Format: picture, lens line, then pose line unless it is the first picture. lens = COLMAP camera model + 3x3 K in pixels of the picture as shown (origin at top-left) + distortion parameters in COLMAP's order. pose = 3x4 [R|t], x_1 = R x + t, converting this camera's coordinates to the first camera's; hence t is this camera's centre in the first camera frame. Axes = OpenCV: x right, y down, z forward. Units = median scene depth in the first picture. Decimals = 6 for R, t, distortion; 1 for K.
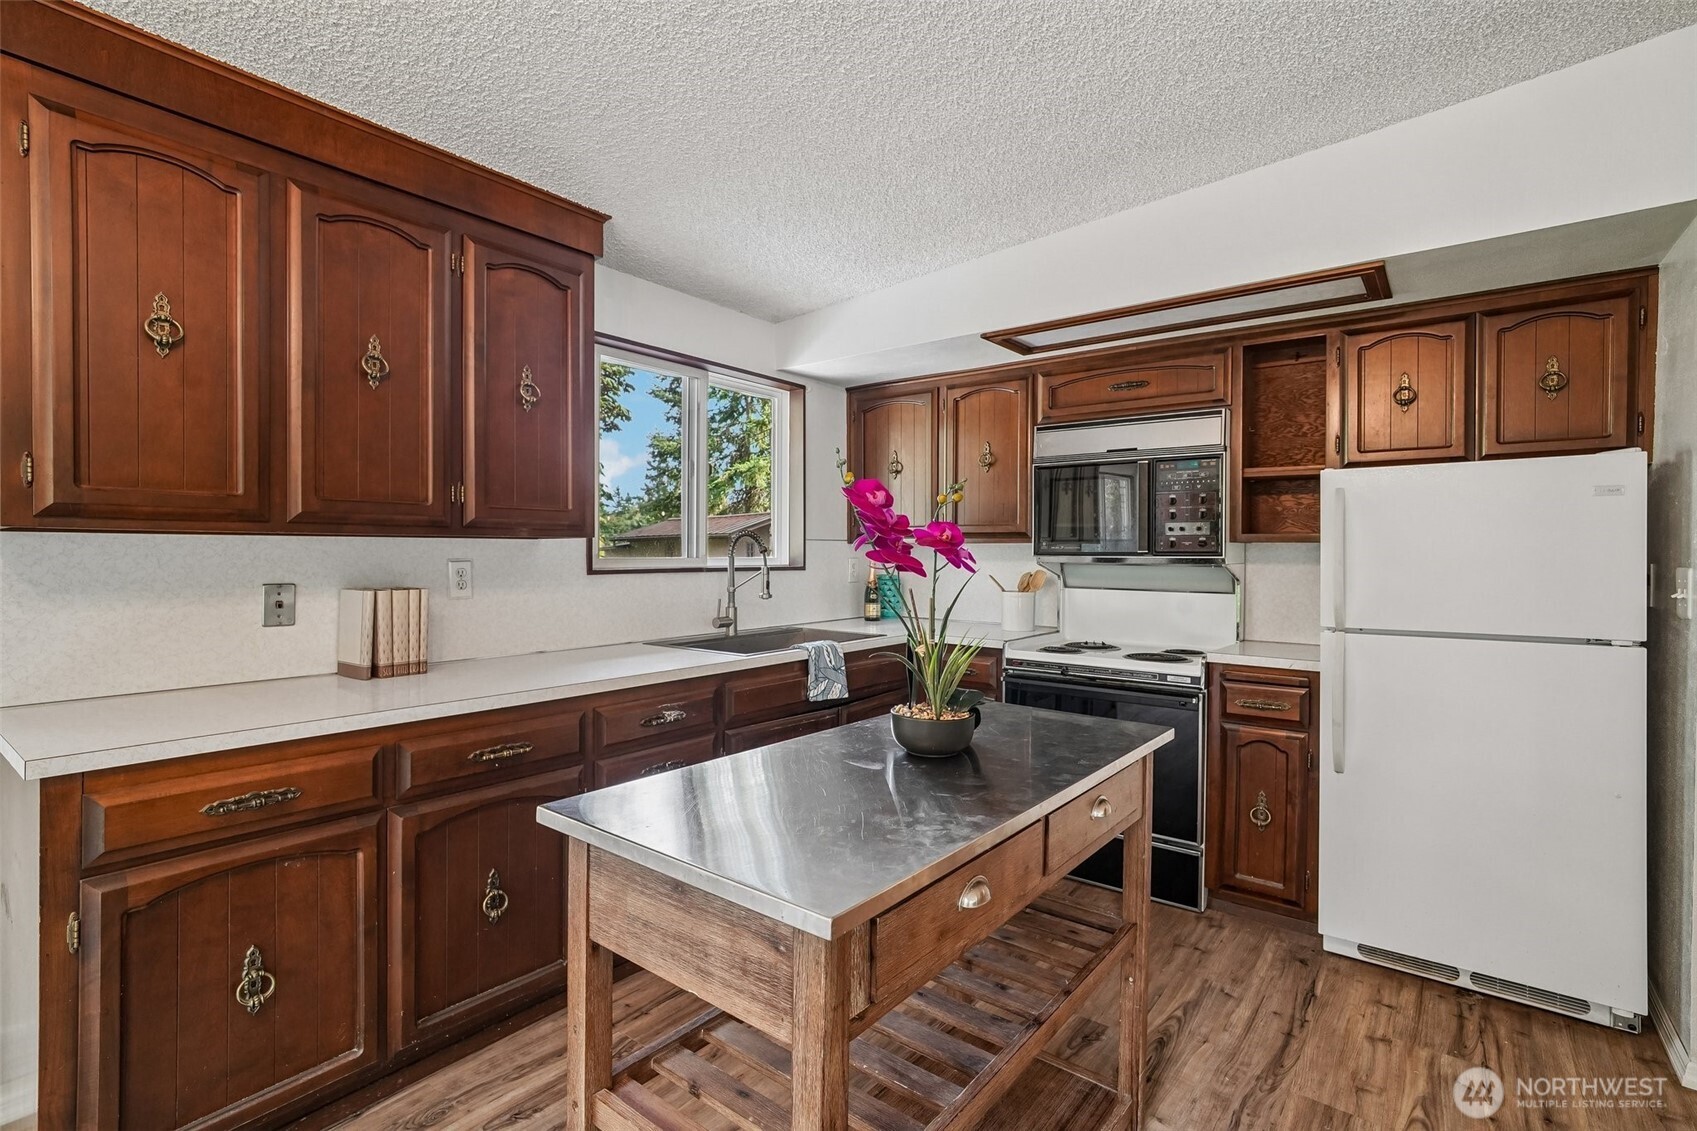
lens RADIAL K [[788.3, 0, 848.5], [0, 788.3, 565.5], [0, 0, 1]] dist [-0.002973, -0.000473]
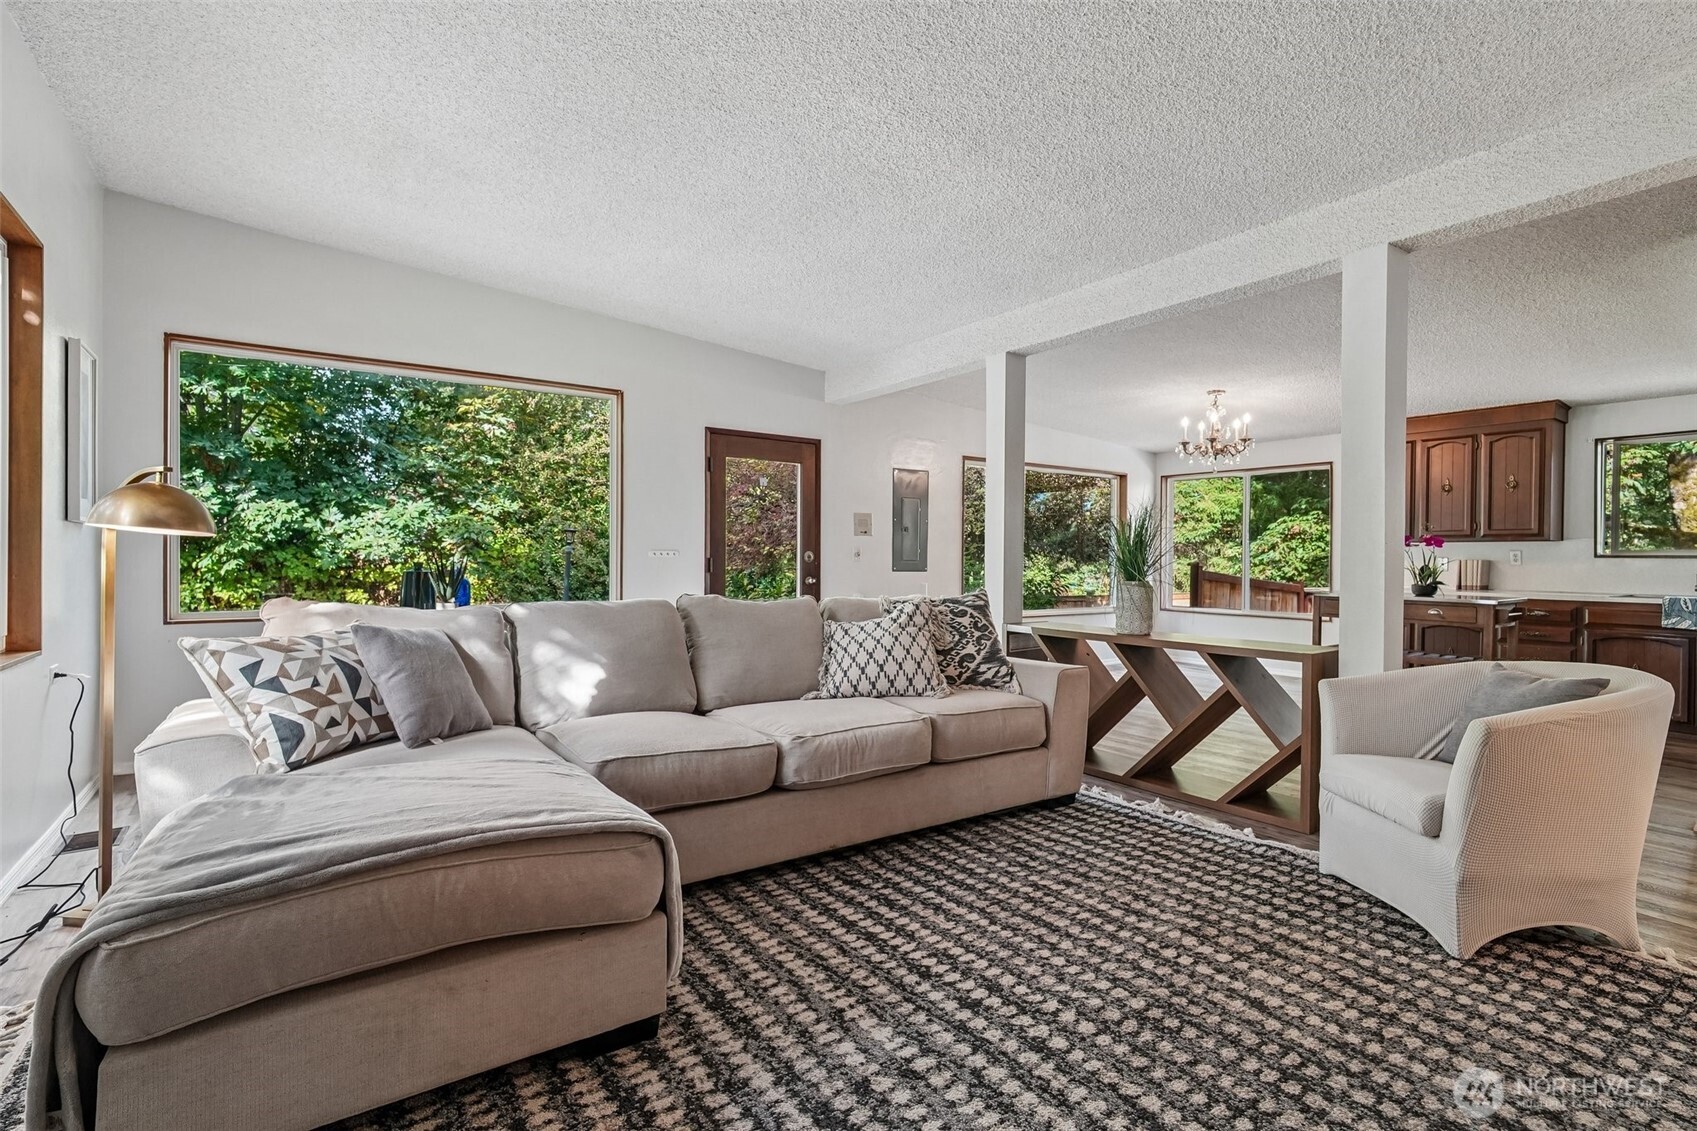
lens RADIAL K [[802.0, 0, 852.4], [0, 802.0, 559.1], [0, 0, 1]] dist [-0.019983, 0.009126]
pose [[-0.293899, -0.005369, -0.955821, 2.149314], [-0.027261, 0.999625, 0.002768, 0.060786], [0.955448, 0.026870, -0.293935, -0.228325]]
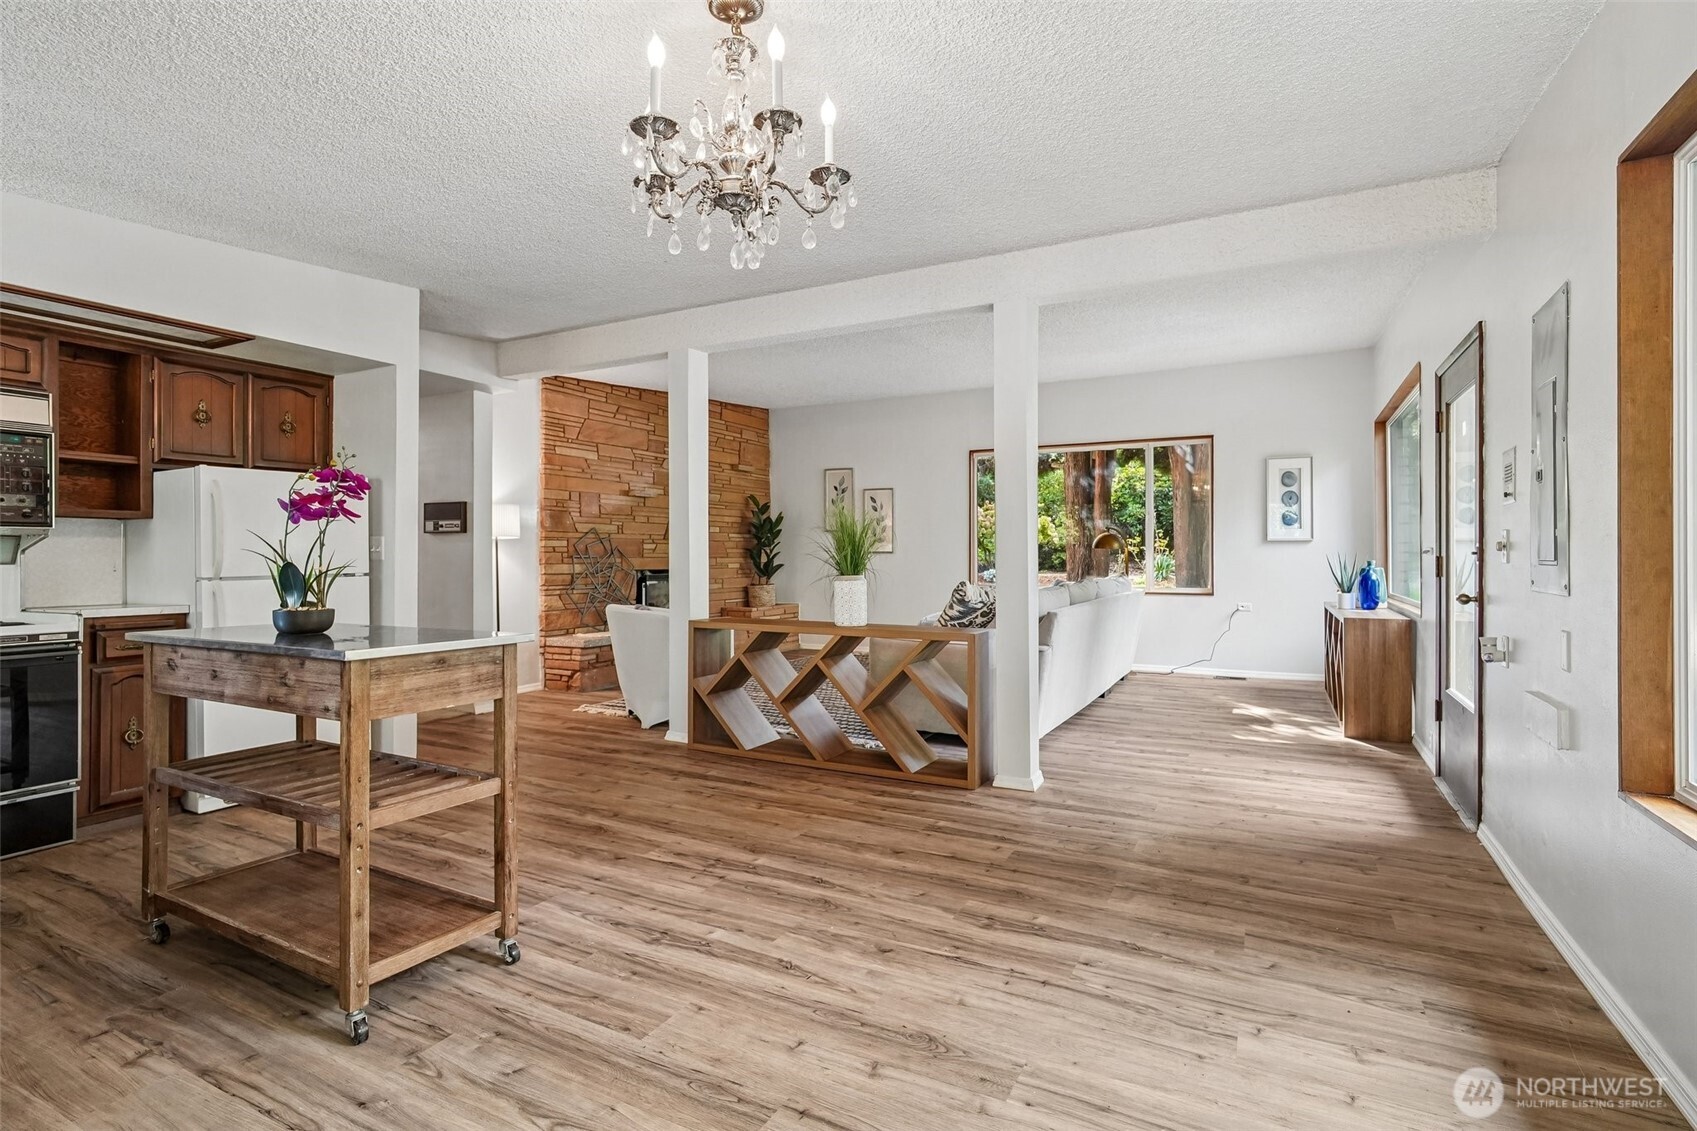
lens RADIAL K [[801.7, 0, 857.6], [0, 801.7, 550.0], [0, 0, 1]] dist [-0.003401, -0.000895]
pose [[-0.180385, 0.001832, 0.983594, -0.813922], [0.019887, 0.999801, 0.001785, 0.040318], [-0.983395, 0.019883, -0.180386, 0.088794]]
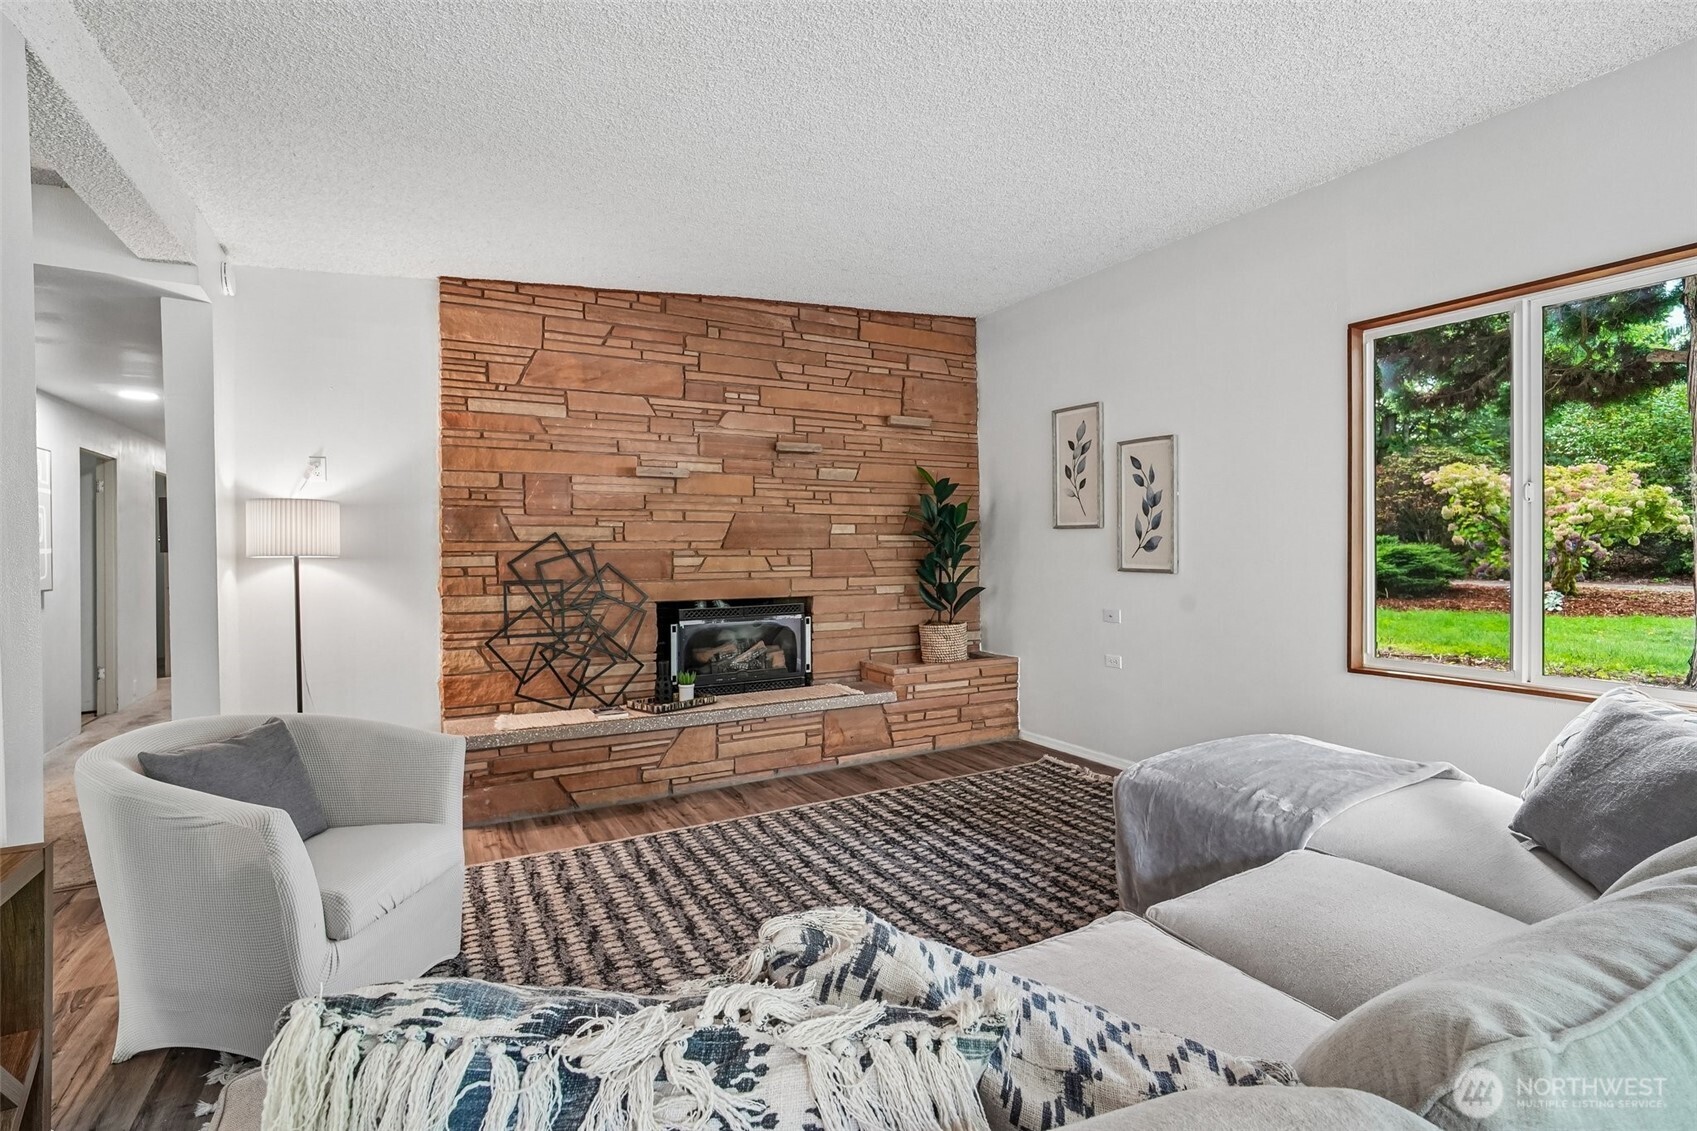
lens RADIAL K [[801.7, 0, 857.6], [0, 801.7, 550.0], [0, 0, 1]] dist [-0.003401, -0.000895]
pose [[0.383962, -0.012534, 0.923264, 0.621457], [0.024176, 0.999702, 0.003518, -0.000774], [-0.923032, 0.020970, 0.384150, -0.629305]]
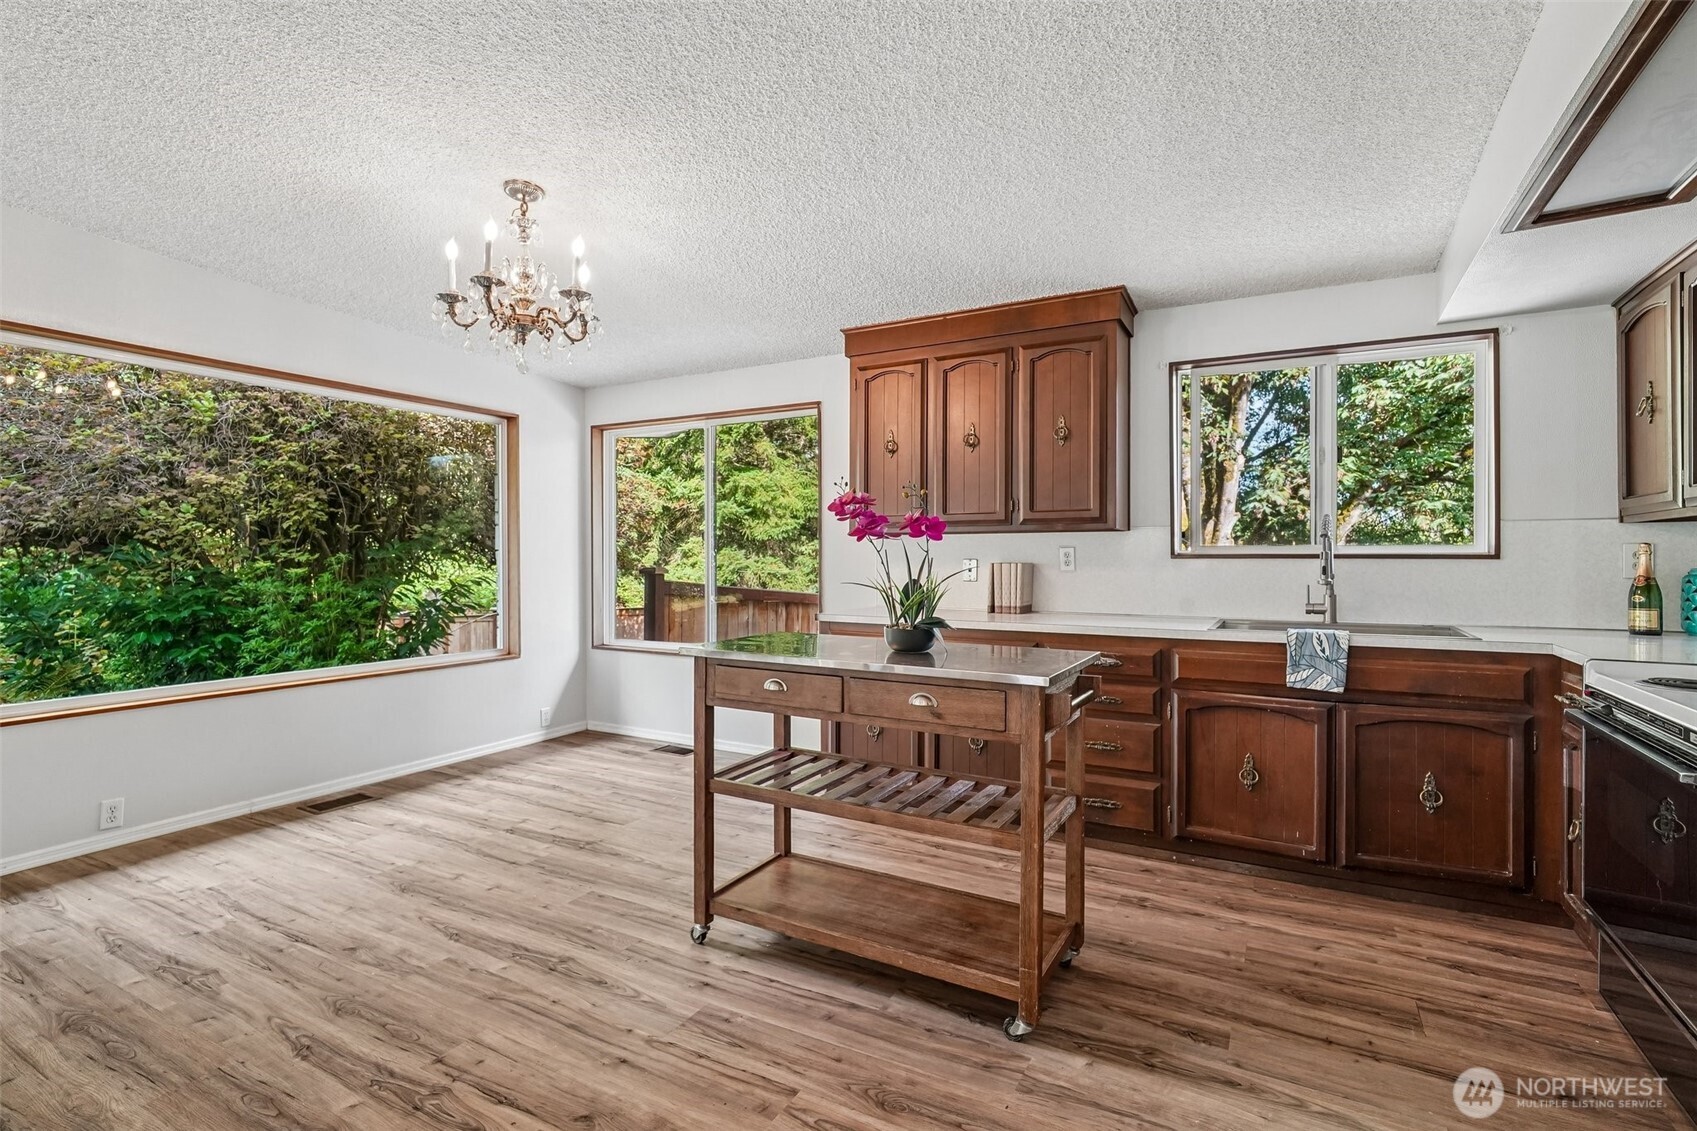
lens RADIAL K [[801.7, 0, 857.6], [0, 801.7, 550.0], [0, 0, 1]] dist [-0.003401, -0.000895]
pose [[0.160370, -0.014578, -0.986949, 0.820833], [-0.016313, 0.999715, -0.017418, 0.028091], [0.986922, 0.018893, 0.160087, 0.300542]]
